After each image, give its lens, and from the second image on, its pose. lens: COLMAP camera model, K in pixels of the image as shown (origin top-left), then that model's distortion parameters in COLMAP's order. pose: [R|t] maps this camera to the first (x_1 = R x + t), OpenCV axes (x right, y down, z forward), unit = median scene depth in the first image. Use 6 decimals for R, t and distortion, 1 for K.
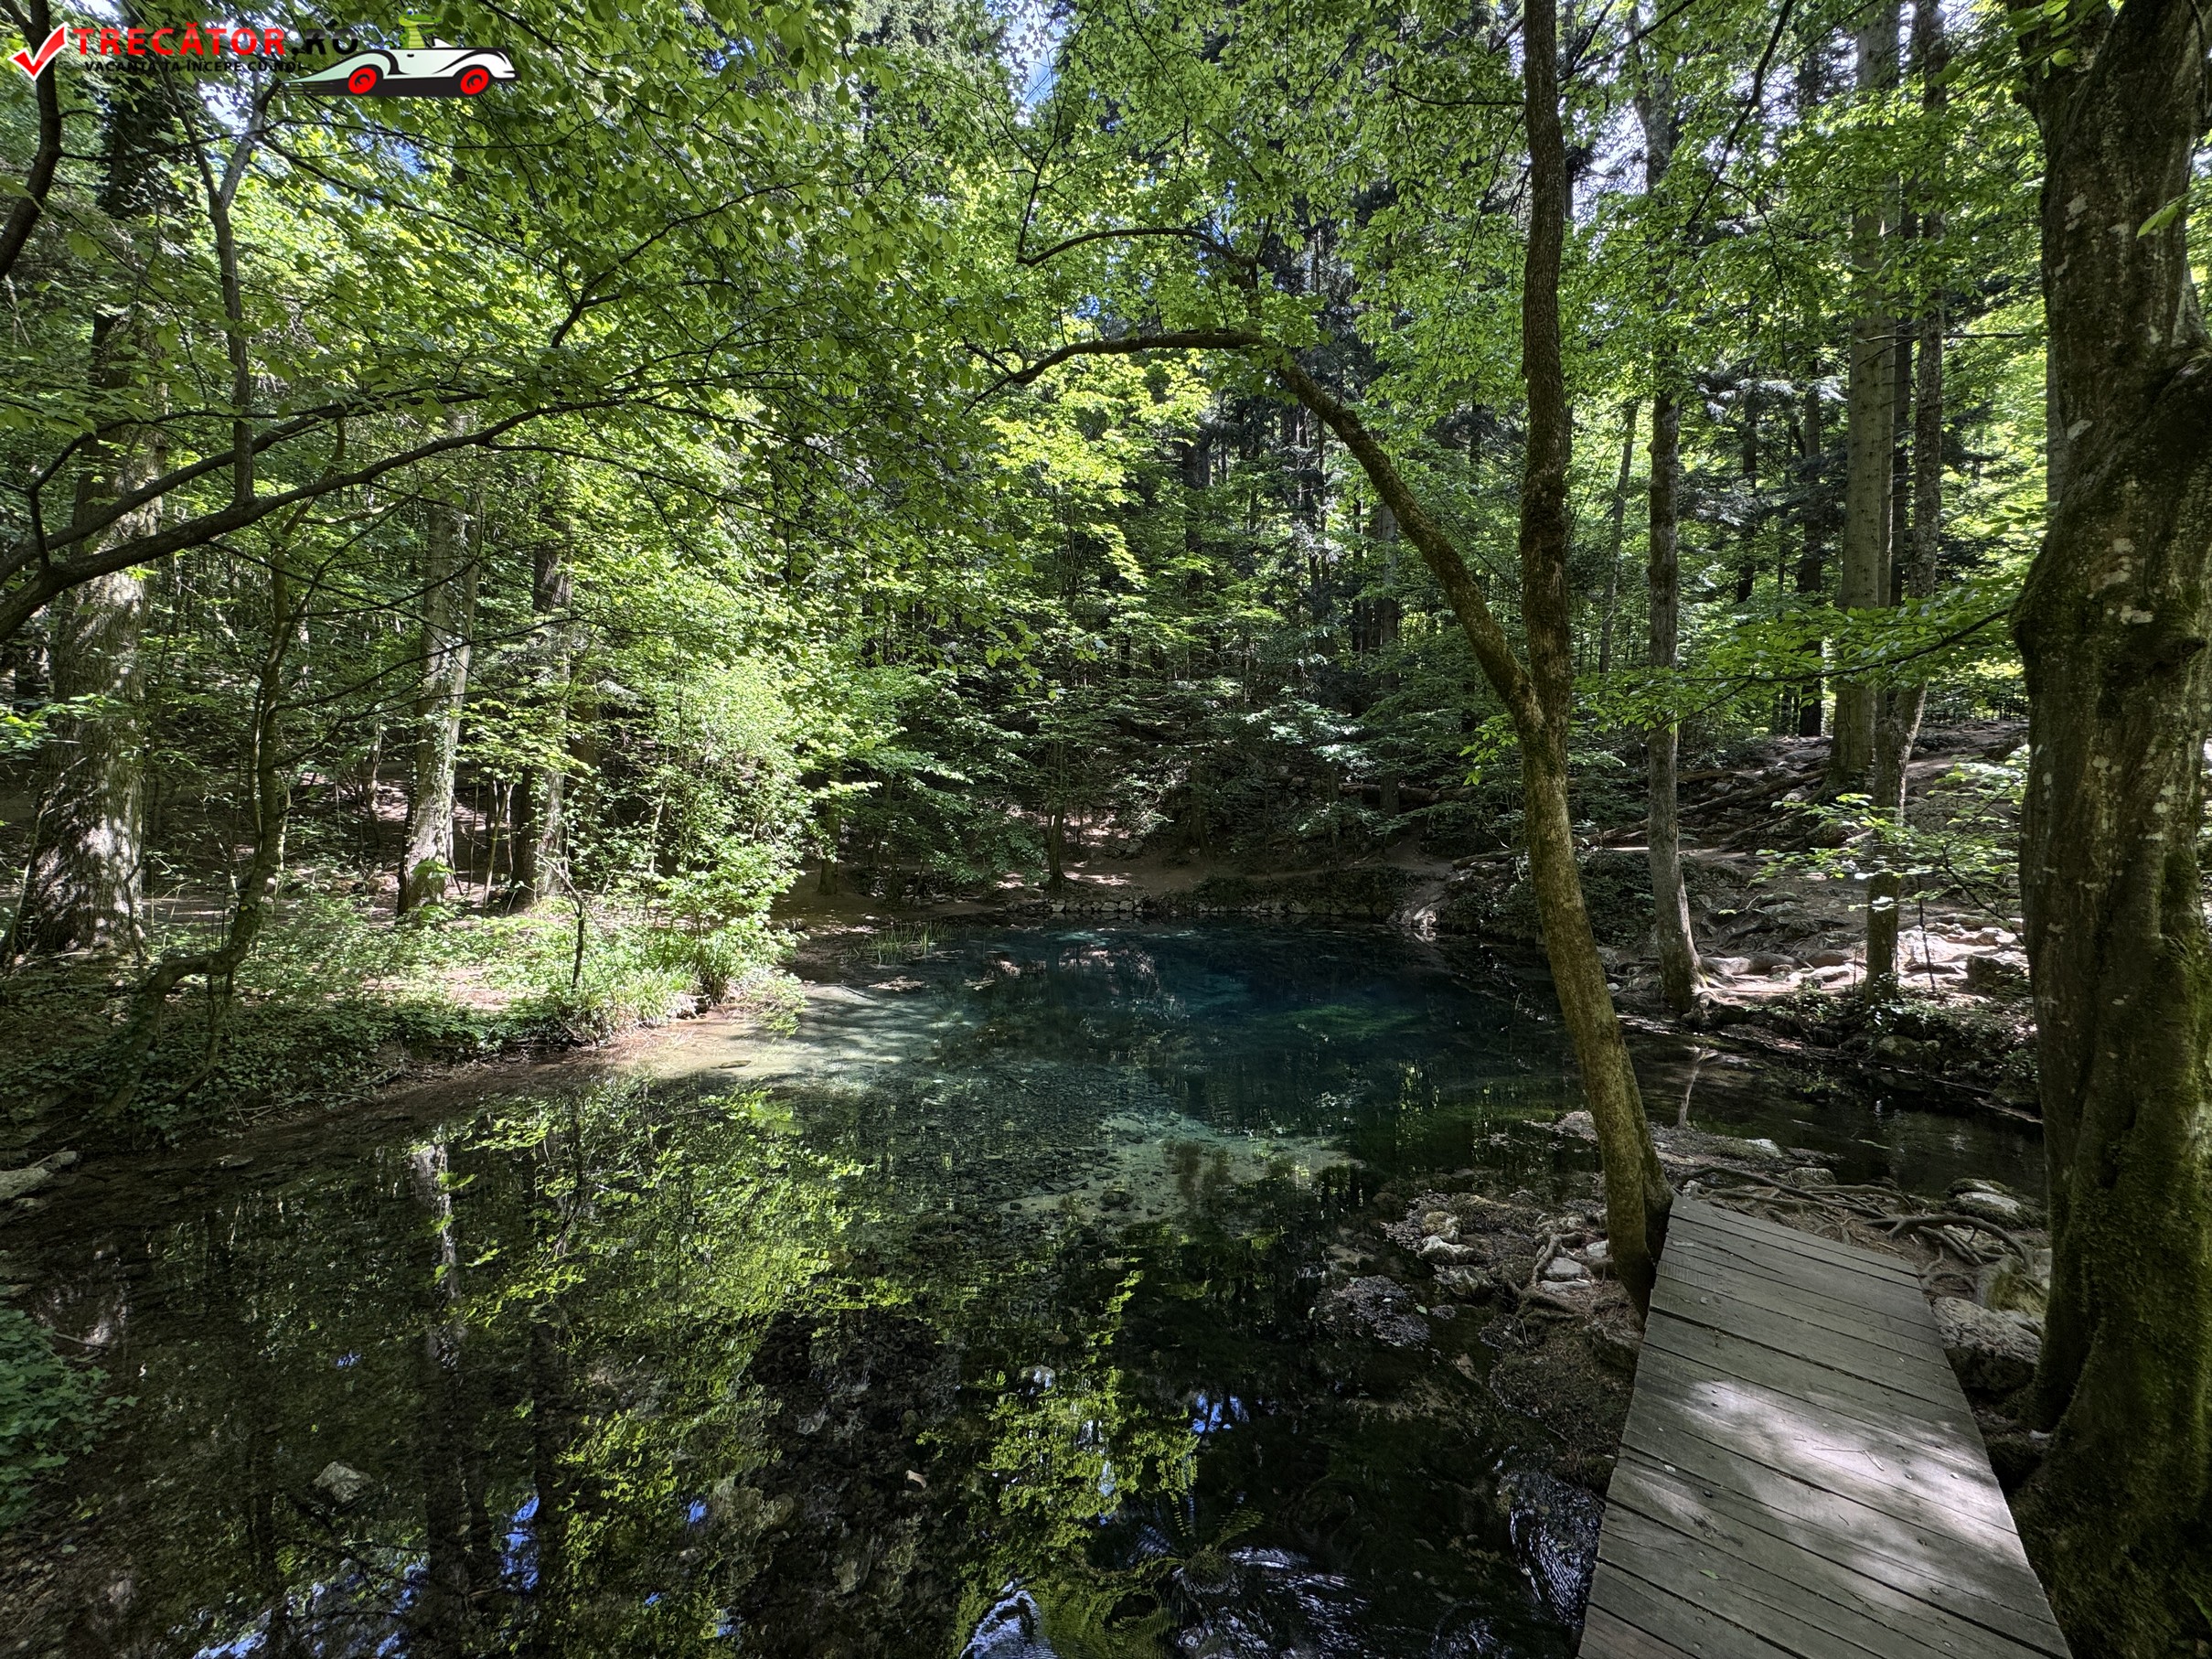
lens RADIAL K [[883.6, 0, 1097.4], [0, 883.6, 823.9], [0, 0, 1]] dist [0.001925, 0.000004]
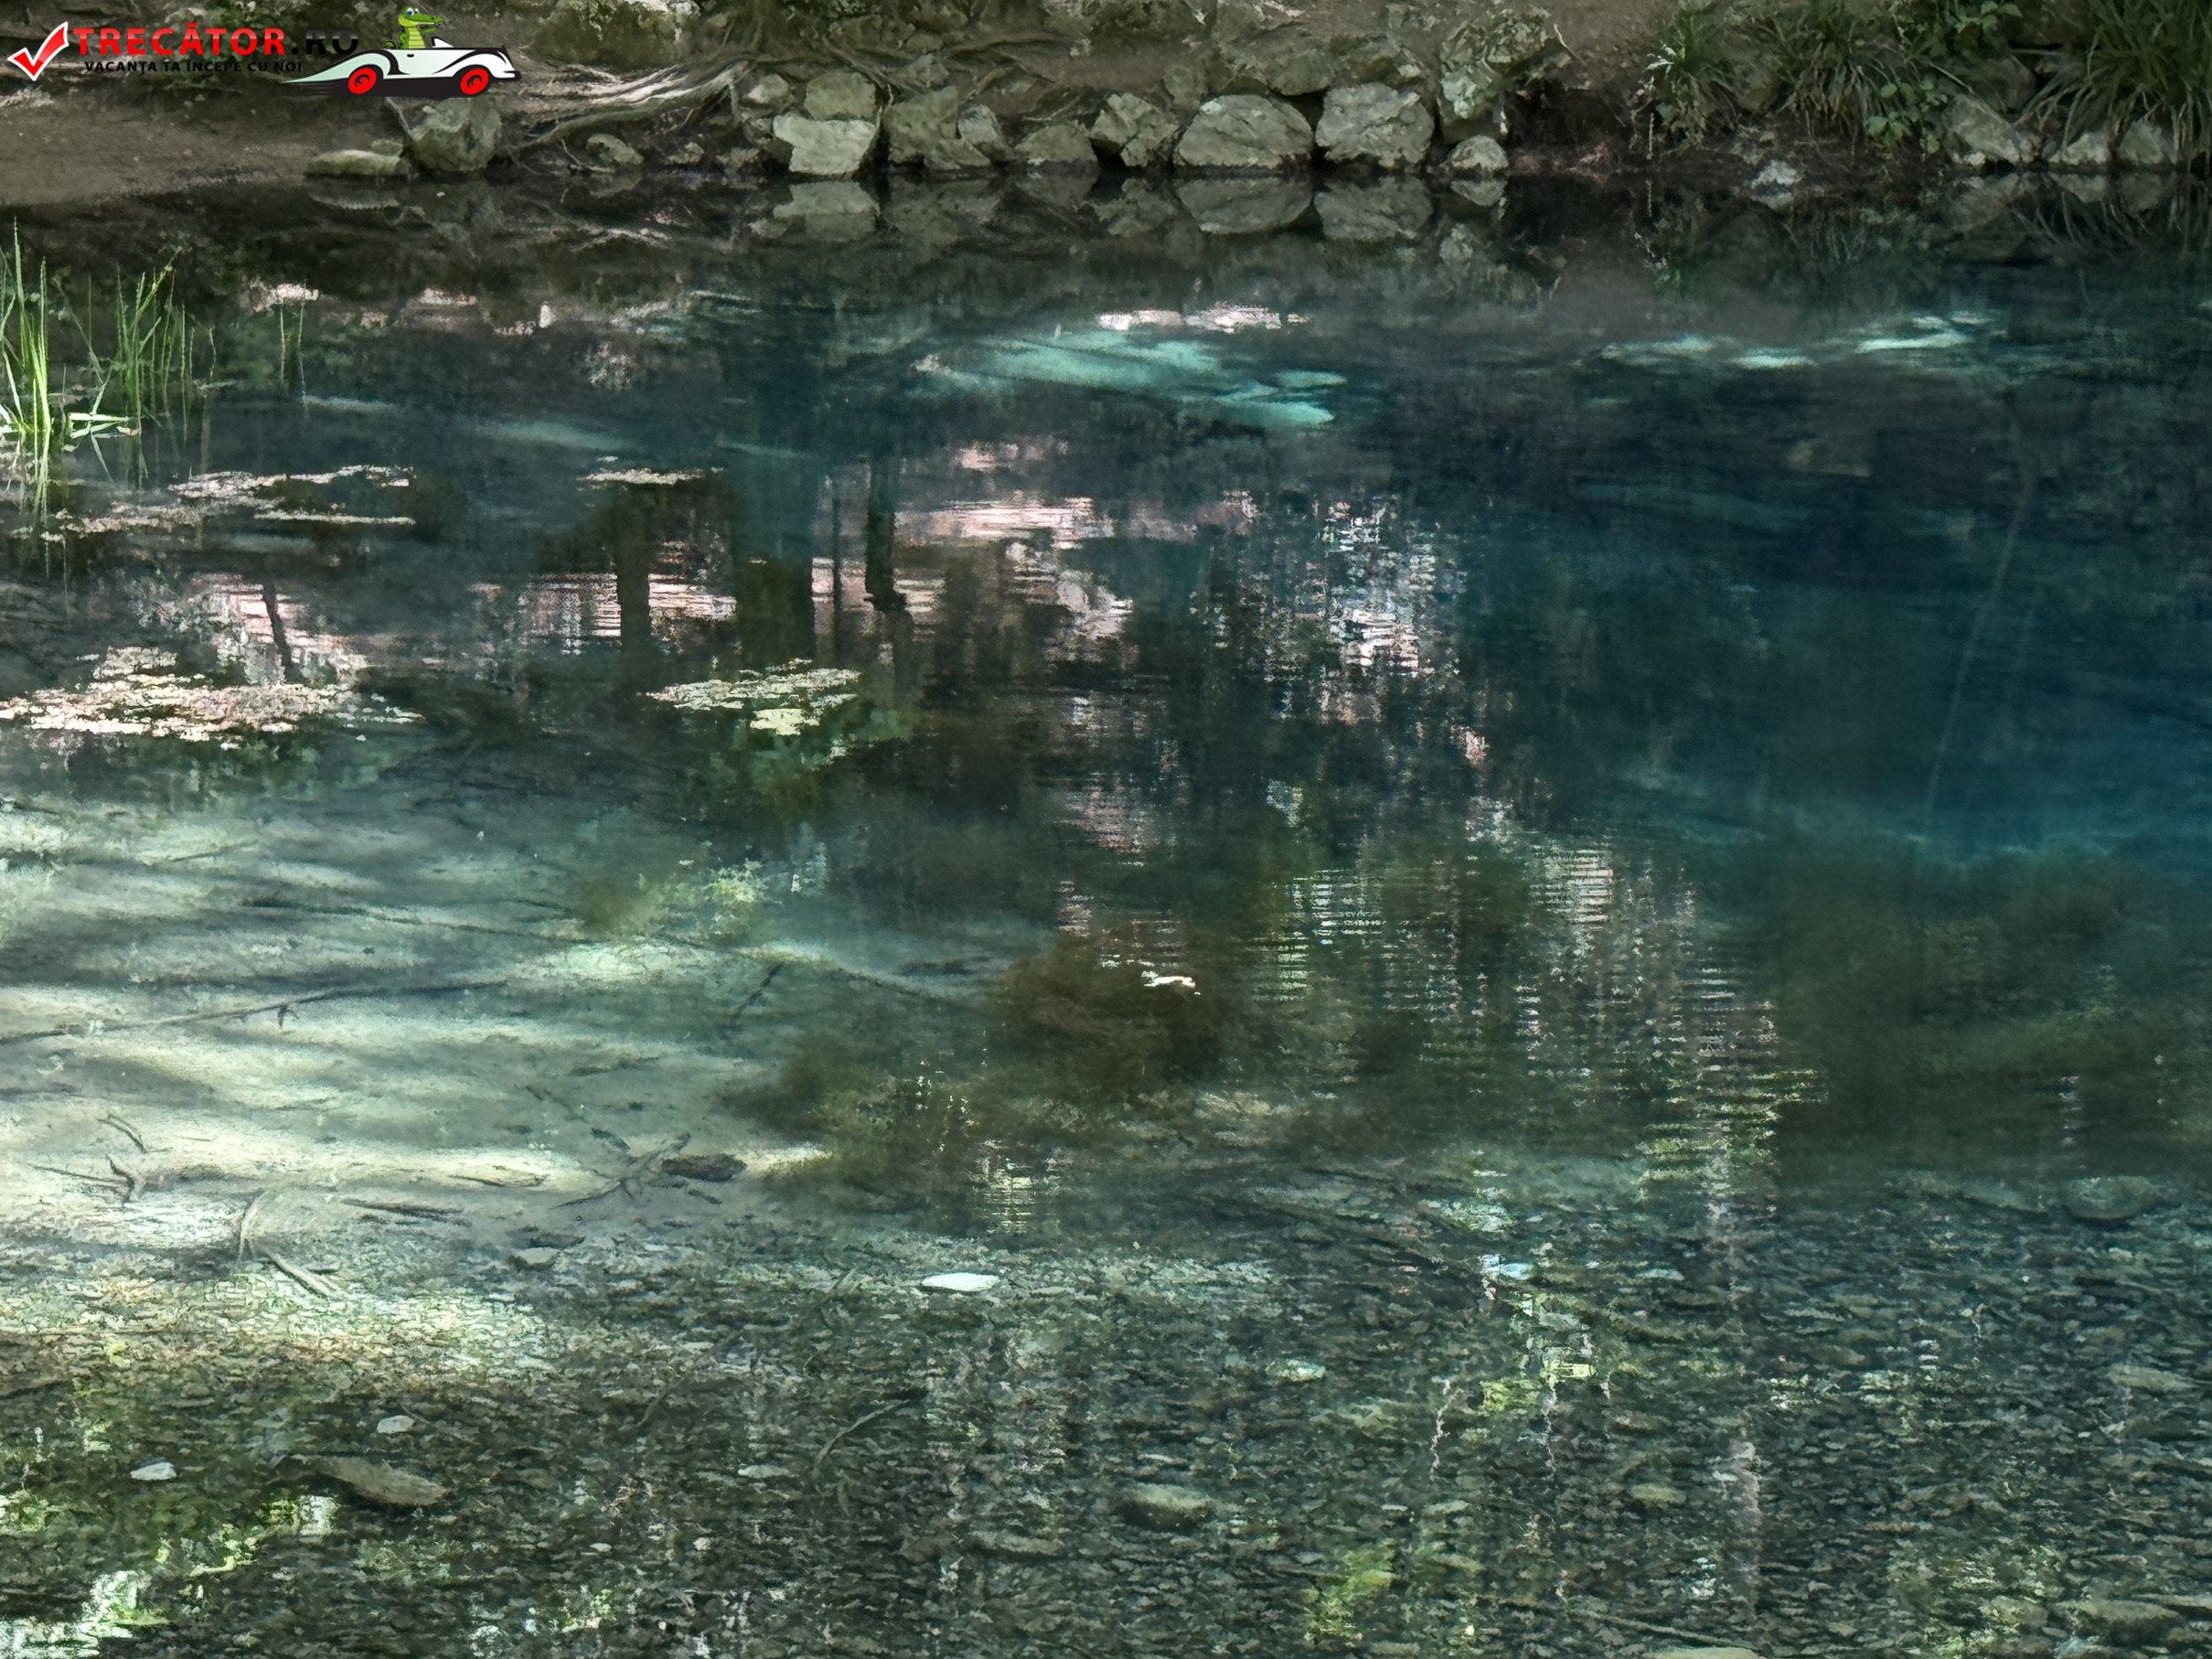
lens RADIAL K [[7817.5, 0, 1099.2], [0, 7817.5, 825.6], [0, 0, 1]] dist [0.146664, 0.000000]
pose [[0.996564, -0.011769, 0.081986, -0.118587], [-0.003010, 0.984055, 0.177840, -0.006485], [-0.082772, -0.177475, 0.980638, -0.105117]]
